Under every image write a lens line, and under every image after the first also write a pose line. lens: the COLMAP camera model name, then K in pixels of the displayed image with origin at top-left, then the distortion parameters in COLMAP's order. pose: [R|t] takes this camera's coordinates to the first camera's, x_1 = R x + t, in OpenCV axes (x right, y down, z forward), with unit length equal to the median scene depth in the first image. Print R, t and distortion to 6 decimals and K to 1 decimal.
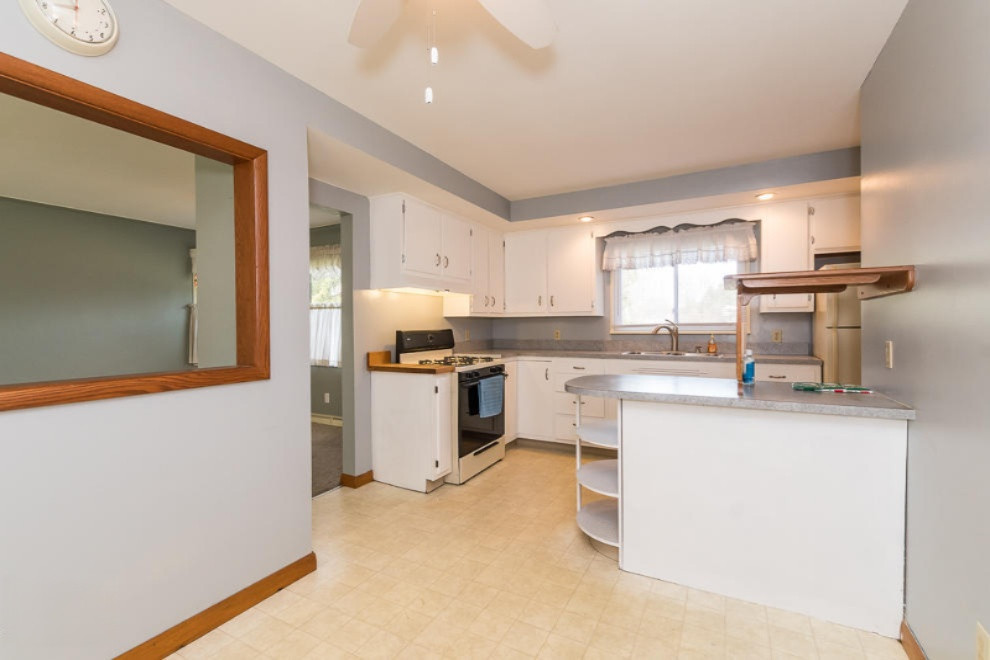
lens RADIAL K [[438.5, 0, 493.6], [0, 438.5, 334.3], [0, 0, 1]] dist [-0.000621, 0.000250]
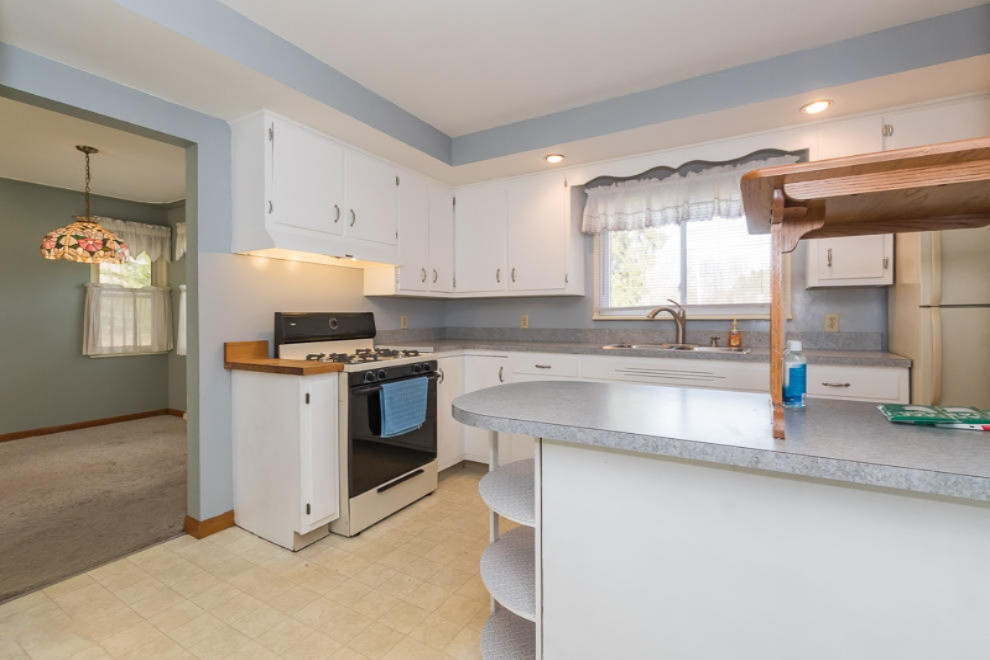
lens RADIAL K [[438.5, 0, 493.8], [0, 438.5, 326.9], [0, 0, 1]] dist [-0.000621, 0.000250]
pose [[0.998354, 0.004251, -0.057190, 0.162076], [-0.004239, 0.999991, 0.000345, 0.012700], [0.057190, -0.000102, 0.998363, 0.292646]]
